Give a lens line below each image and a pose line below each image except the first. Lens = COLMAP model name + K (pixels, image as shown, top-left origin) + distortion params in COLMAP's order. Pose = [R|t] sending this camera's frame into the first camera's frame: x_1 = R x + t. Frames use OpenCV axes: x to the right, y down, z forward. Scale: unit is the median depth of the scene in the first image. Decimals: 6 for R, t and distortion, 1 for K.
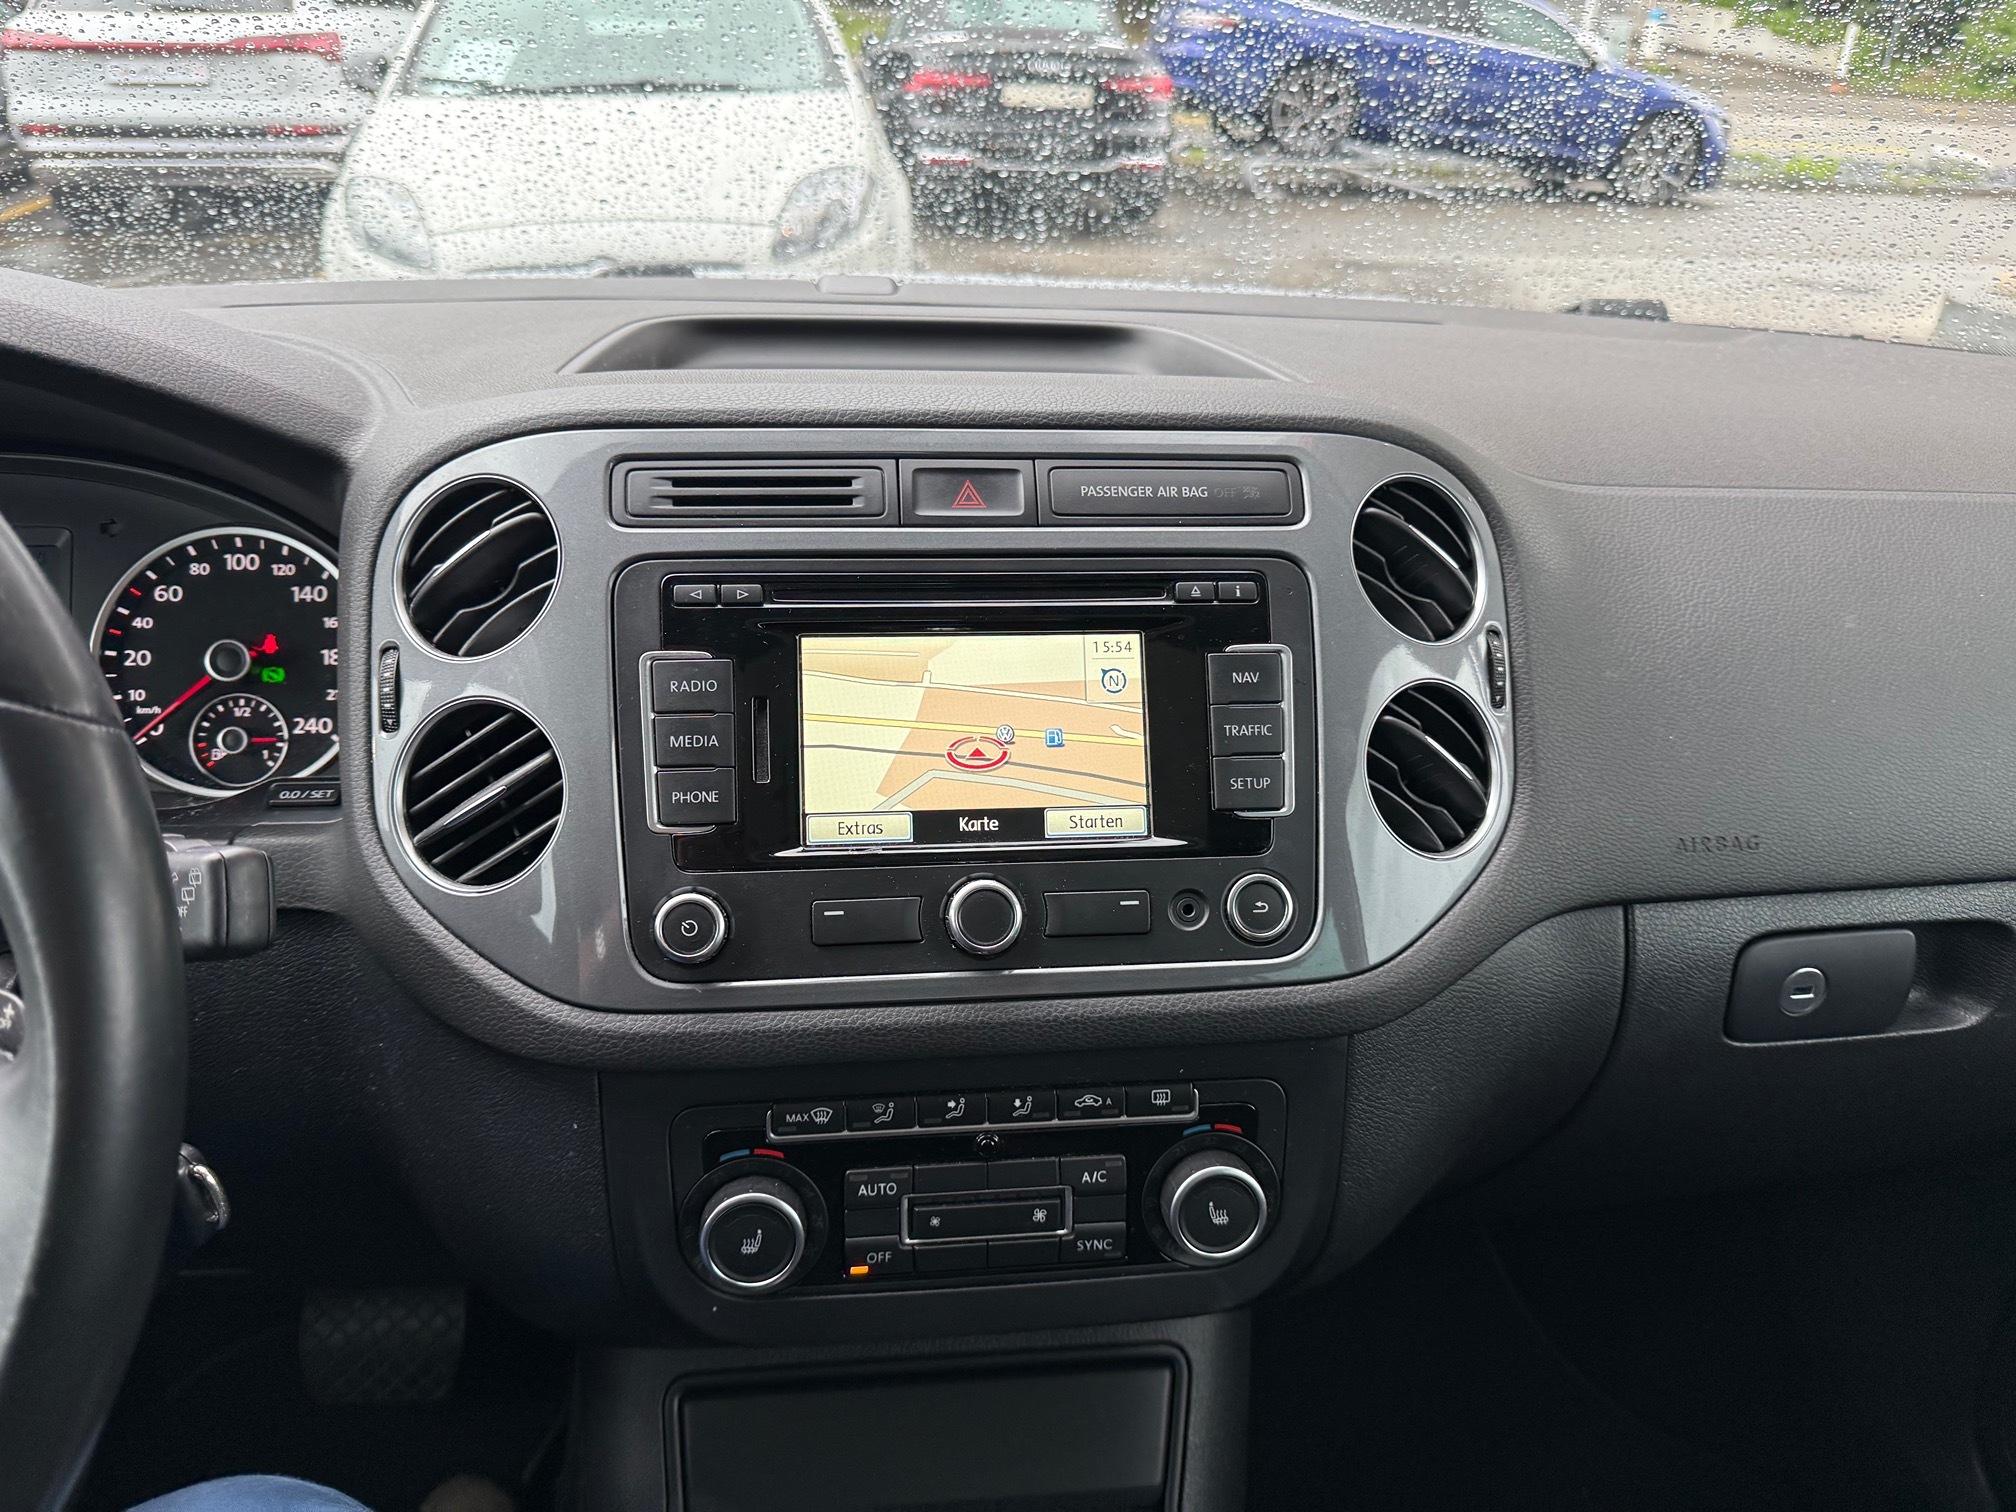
lens RADIAL K [[1375.5, 0, 1014.0], [0, 1375.5, 737.0], [0, 0, 1]] dist [-0.006088, -0.009304]
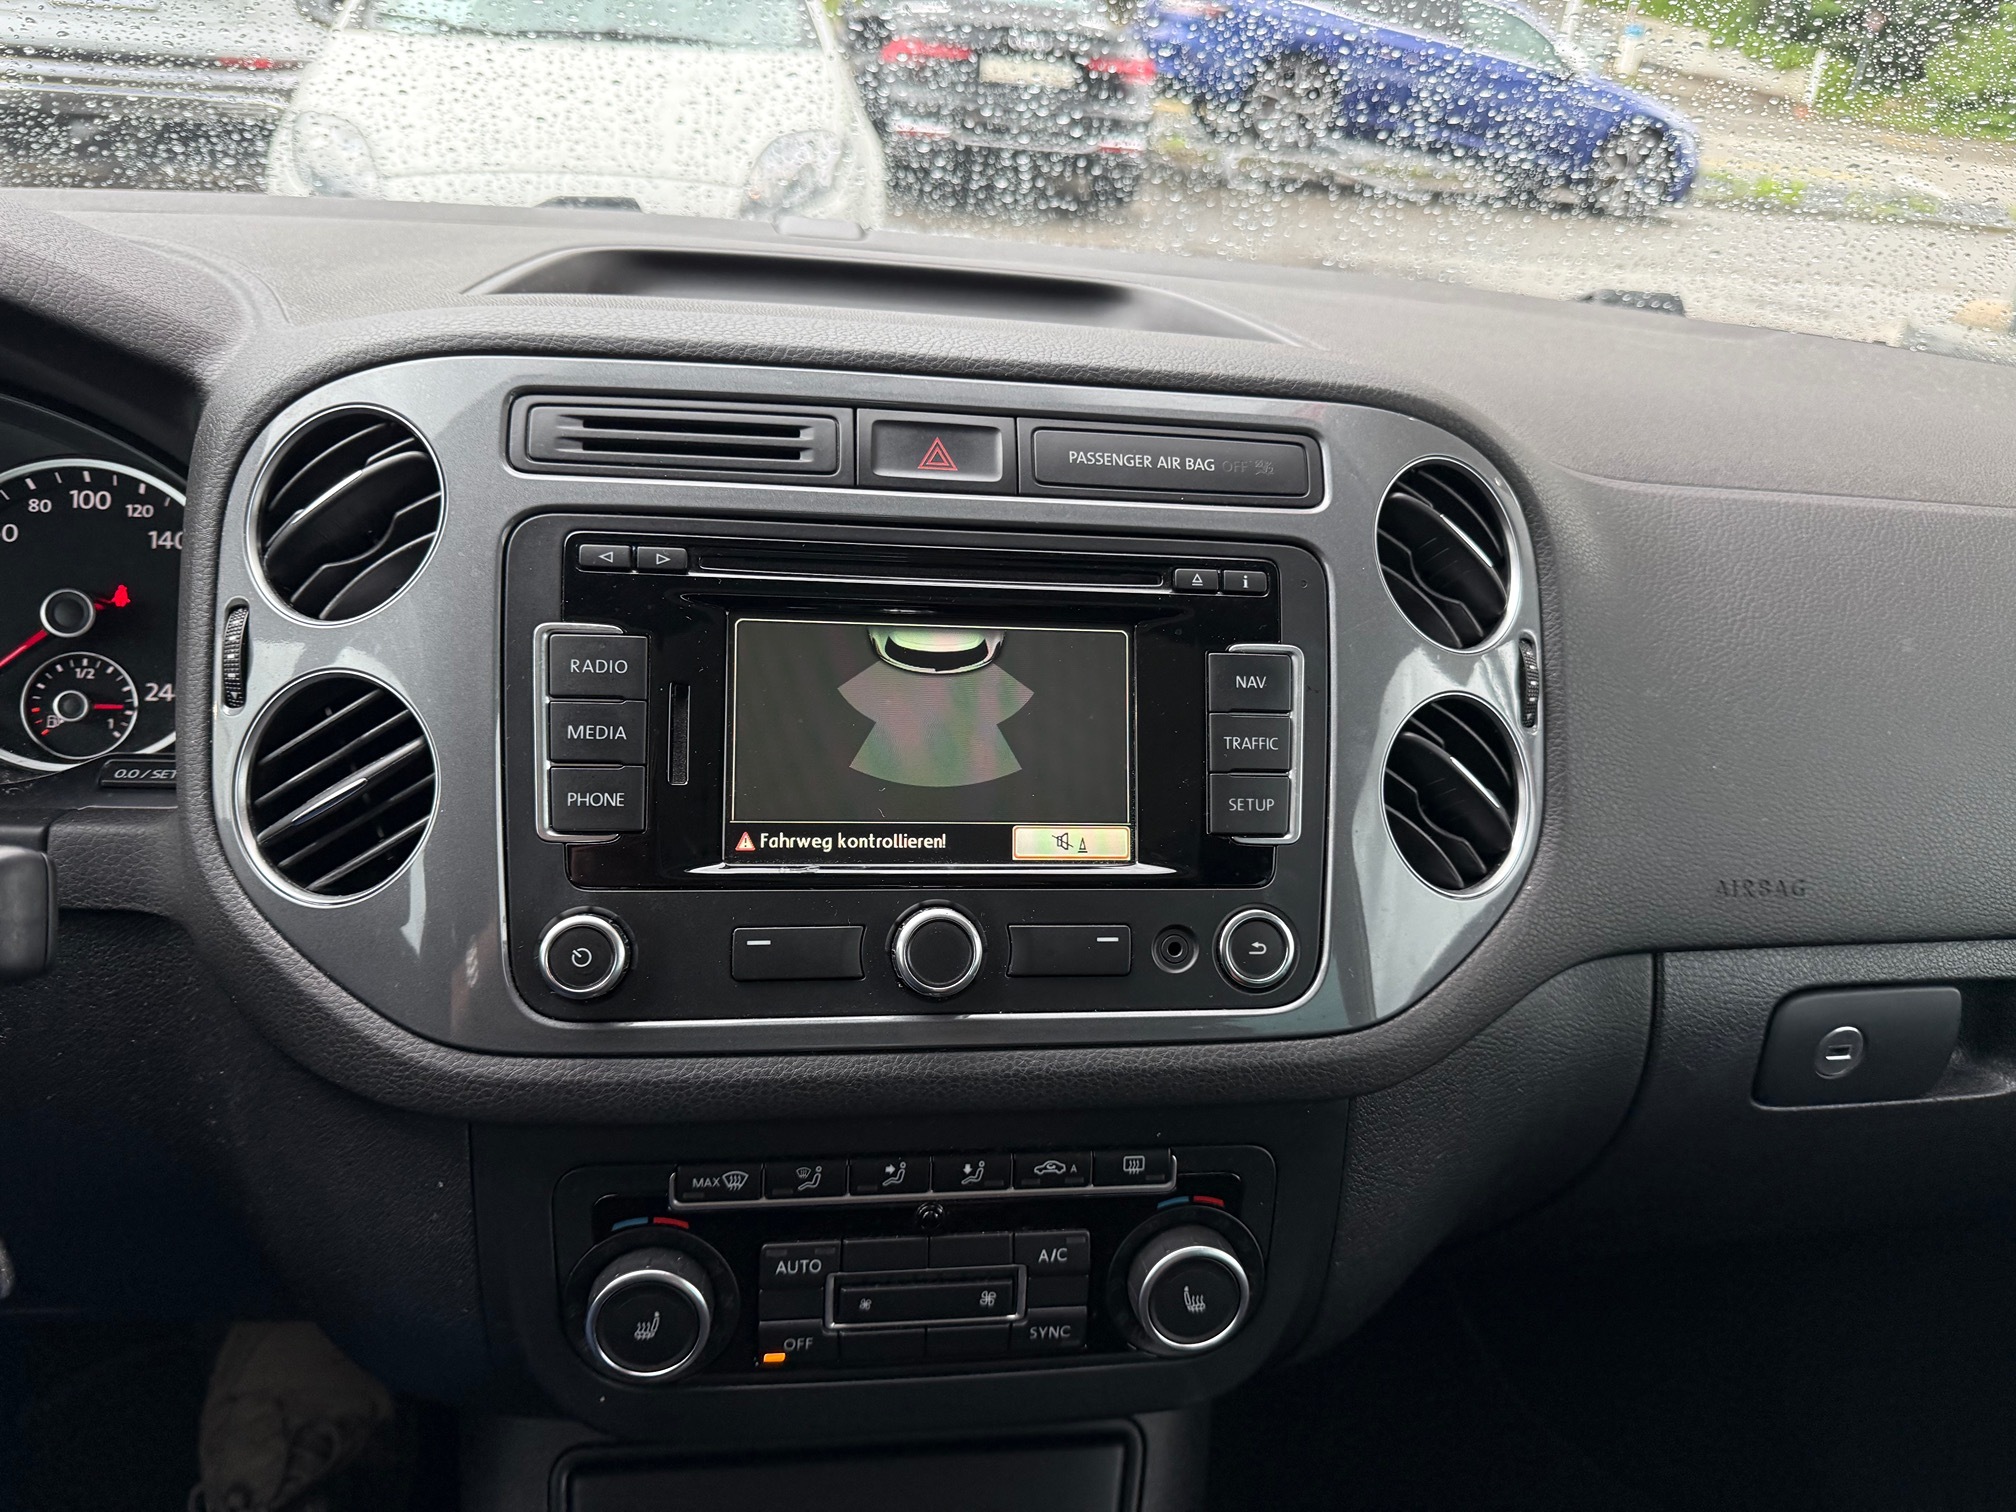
lens RADIAL K [[1375.5, 0, 1019.2], [0, 1375.5, 737.3], [0, 0, 1]] dist [-0.006088, -0.009304]
pose [[0.998539, 0.038466, 0.037937, -0.006598], [-0.038866, 0.999196, 0.009847, -0.009652], [-0.037528, -0.011307, 0.999232, 0.121250]]
